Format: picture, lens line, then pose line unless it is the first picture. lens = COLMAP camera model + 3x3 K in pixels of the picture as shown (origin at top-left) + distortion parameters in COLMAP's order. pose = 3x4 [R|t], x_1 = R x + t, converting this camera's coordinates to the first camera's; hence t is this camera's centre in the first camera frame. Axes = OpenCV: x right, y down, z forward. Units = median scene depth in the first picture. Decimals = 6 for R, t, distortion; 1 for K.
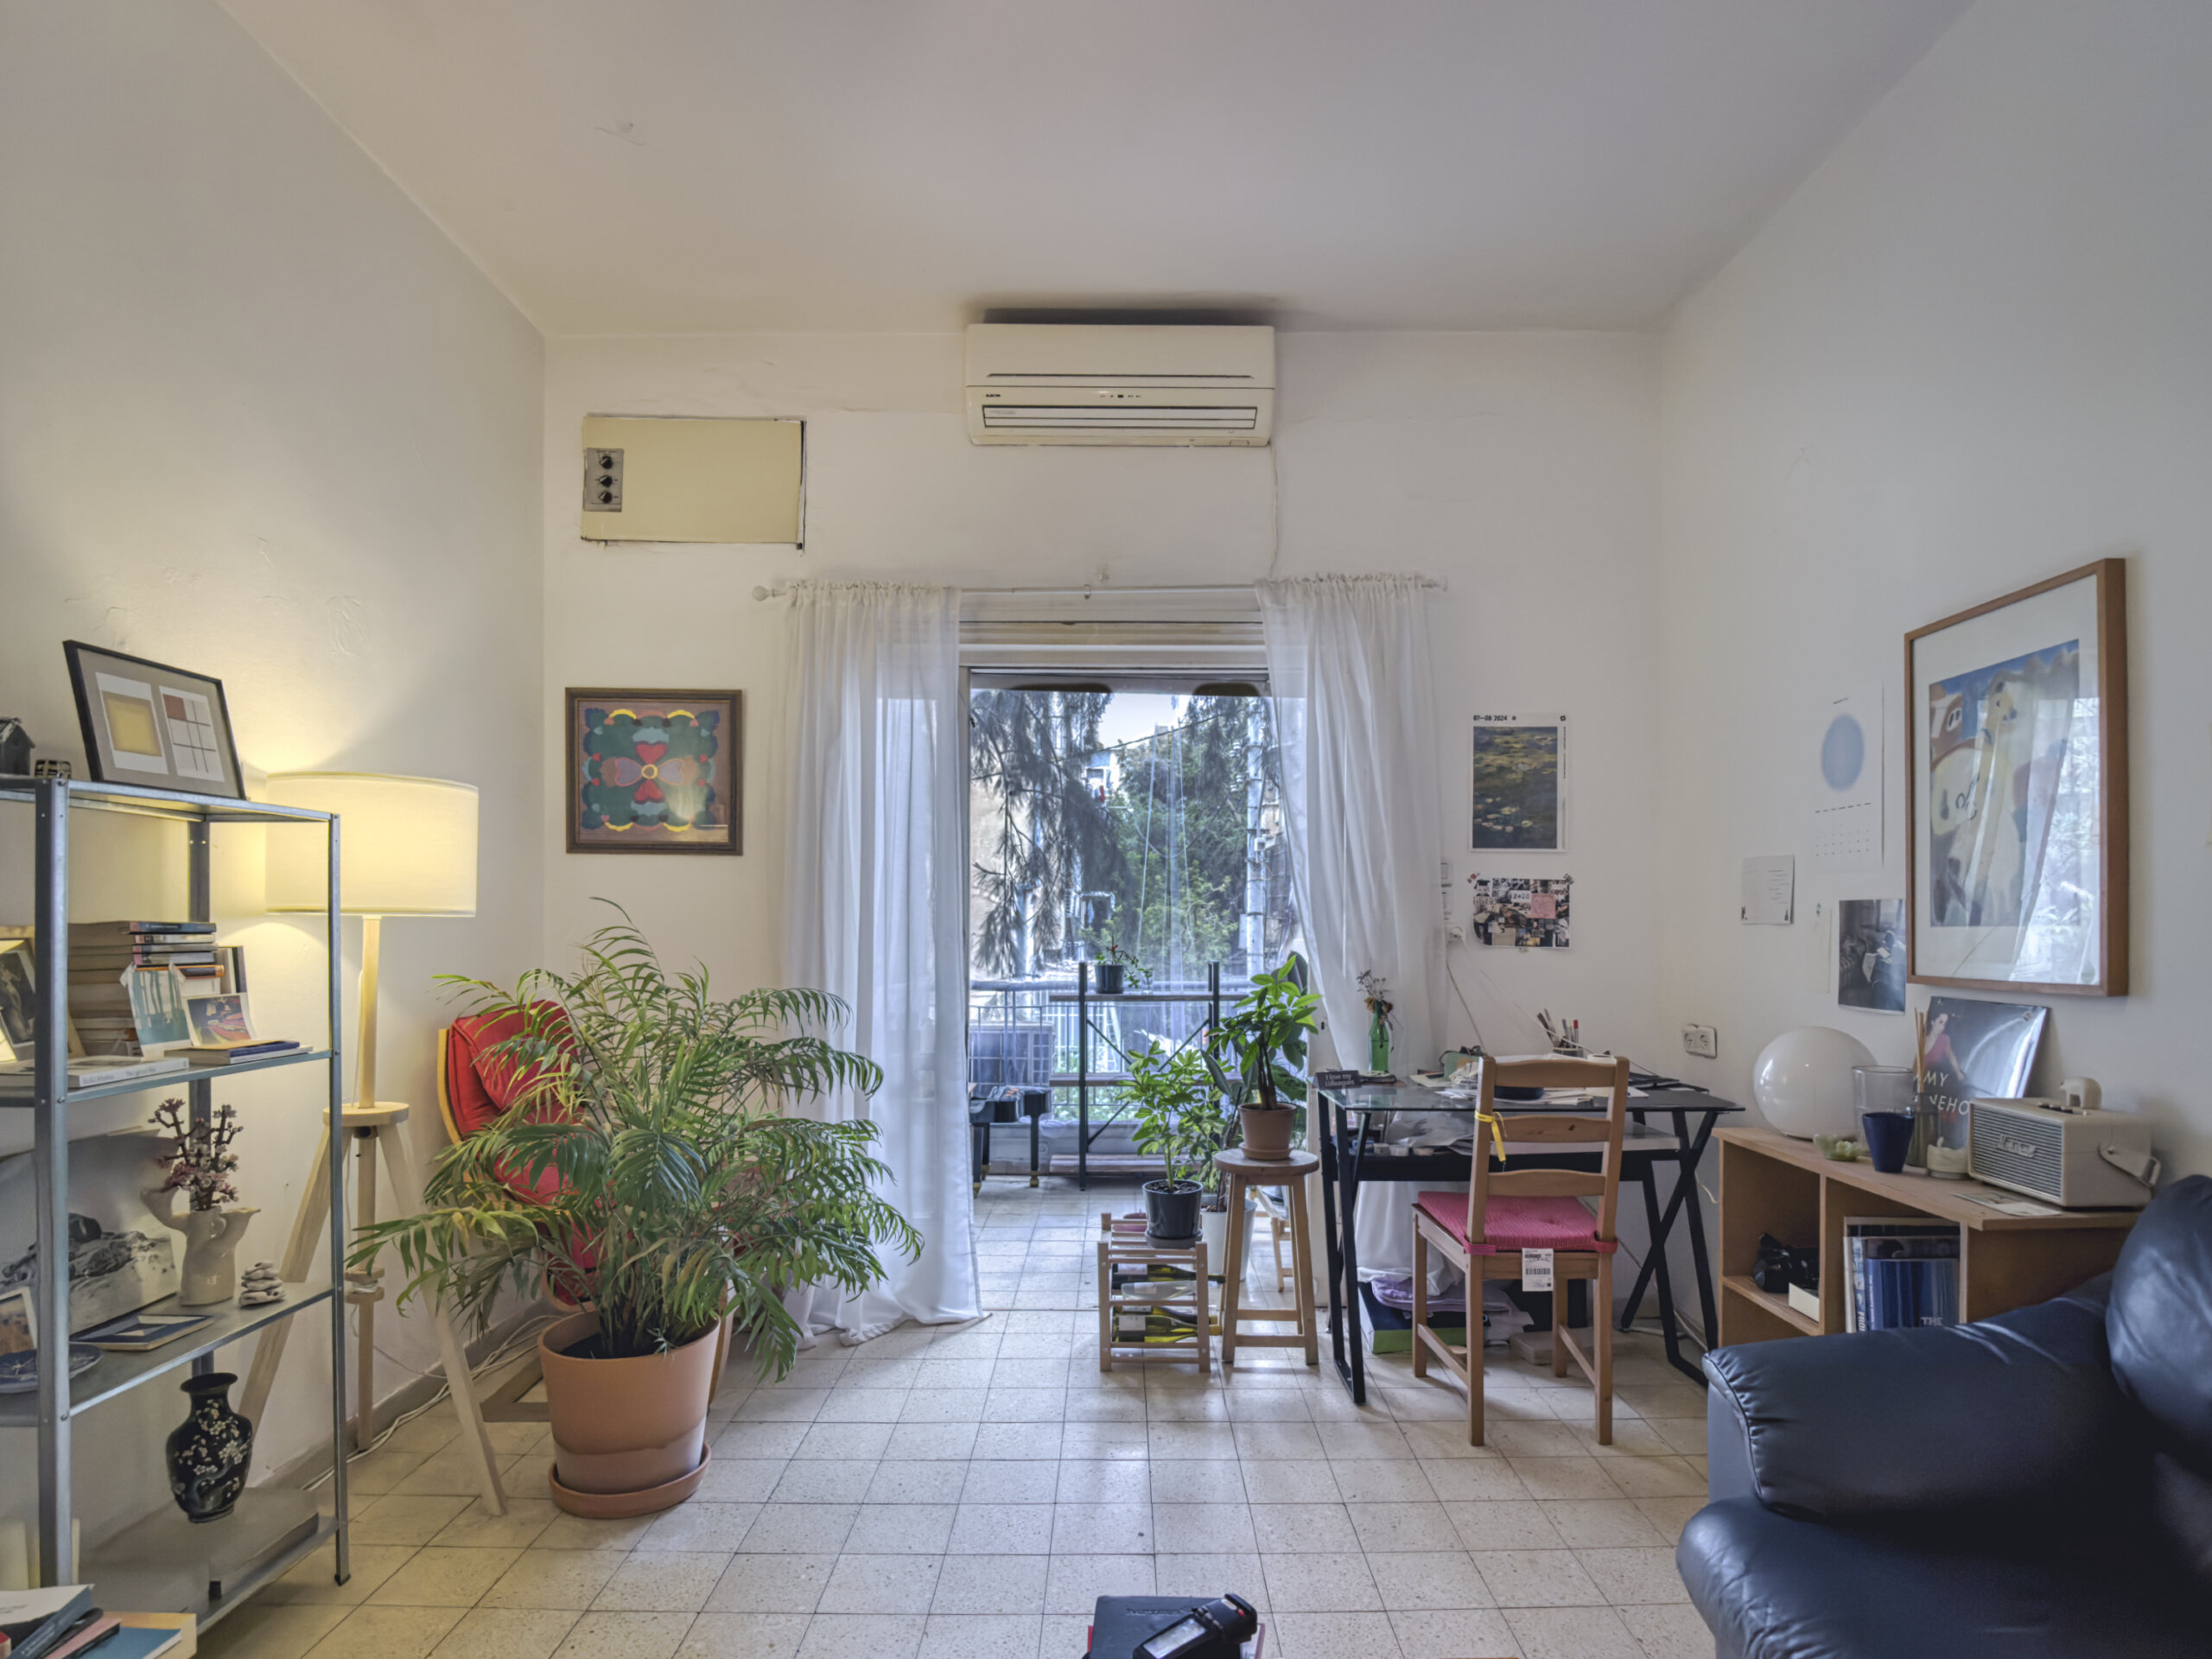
lens RADIAL K [[1182.2, 0, 1144.8], [0, 1182.2, 922.8], [0, 0, 1]] dist [0.003817, -0.039776]
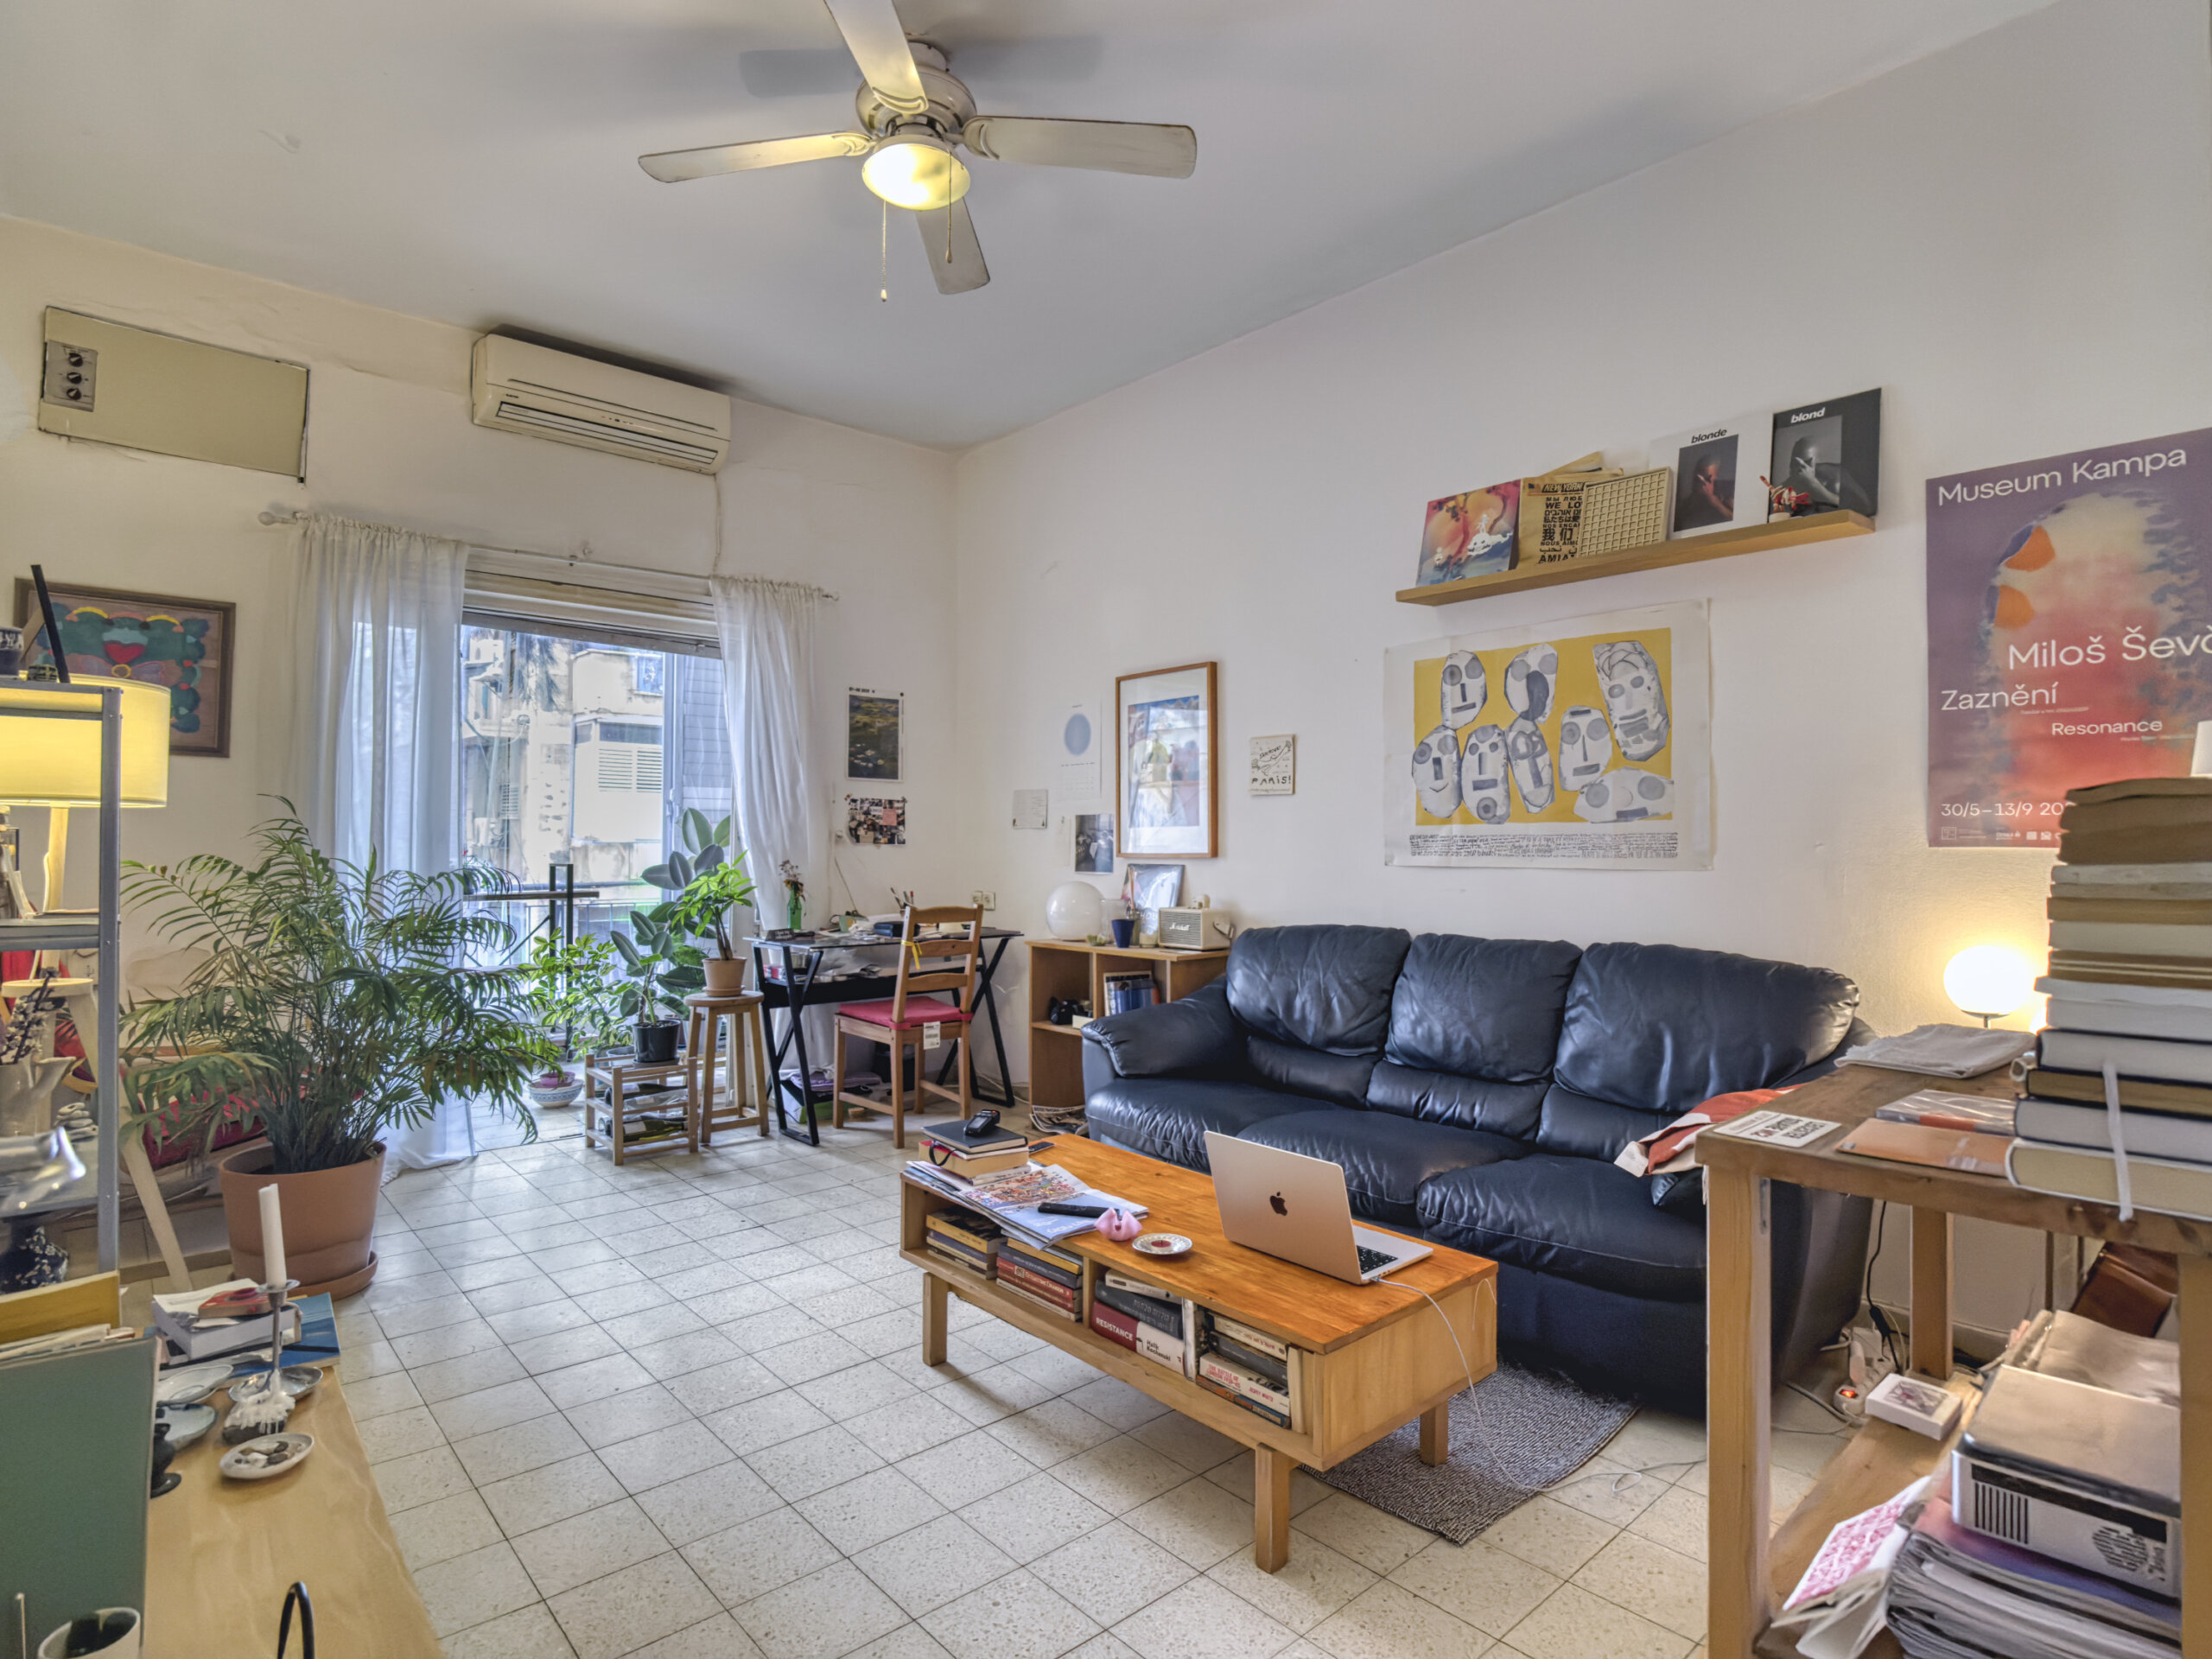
lens RADIAL K [[1135.2, 0, 1106.0], [0, 1135.2, 829.5], [0, 0, 1]] dist [0.004624, -0.037439]
pose [[0.752323, 0.008480, 0.658740, -0.418502], [0.000289, 0.999913, -0.013202, 0.021202], [-0.658795, 0.010123, 0.752255, -0.278921]]
